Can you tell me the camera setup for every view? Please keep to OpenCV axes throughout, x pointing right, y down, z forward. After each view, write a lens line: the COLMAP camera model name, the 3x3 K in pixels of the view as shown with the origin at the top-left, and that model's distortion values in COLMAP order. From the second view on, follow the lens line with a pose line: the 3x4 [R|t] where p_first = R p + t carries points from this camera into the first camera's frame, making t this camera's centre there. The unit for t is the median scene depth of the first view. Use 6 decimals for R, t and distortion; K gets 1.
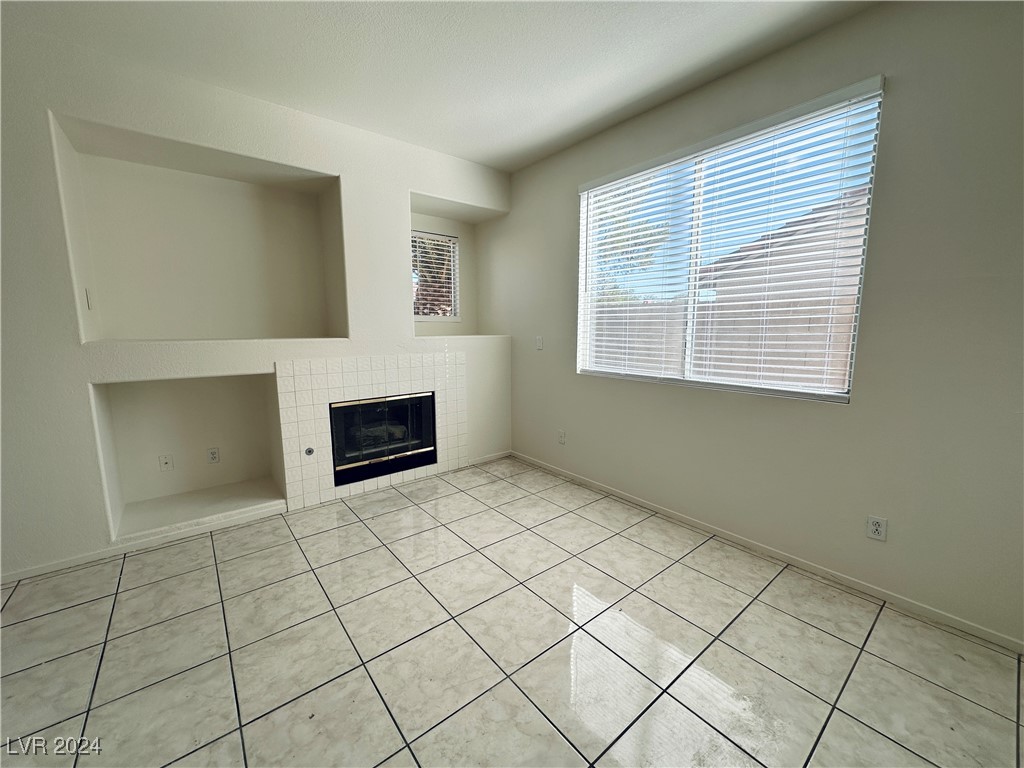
lens RADIAL K [[406.2, 0, 514.3], [0, 406.2, 383.1], [0, 0, 1]] dist [-0.000354, 0.000012]
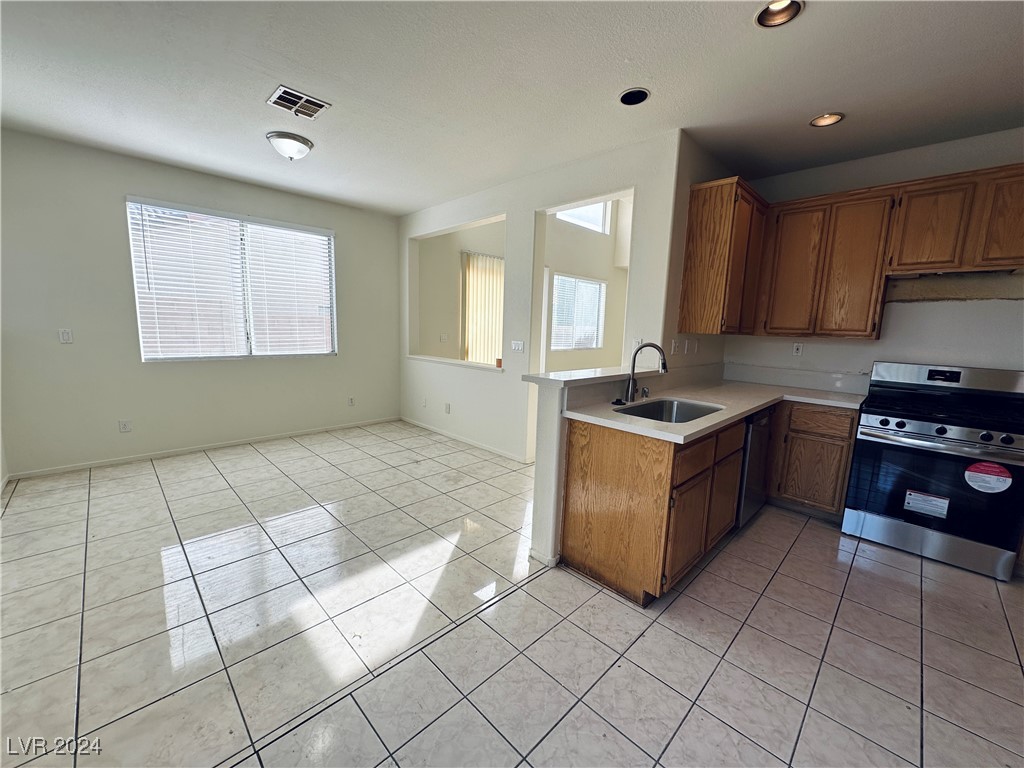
lens RADIAL K [[407.7, 0, 512.5], [0, 407.7, 384.3], [0, 0, 1]] dist [-0.001195, 0.000195]
pose [[-0.102905, -0.146328, 0.983869, -1.312385], [0.103671, 0.982156, 0.156916, -0.042048], [-0.989274, 0.118146, -0.085898, 0.125210]]
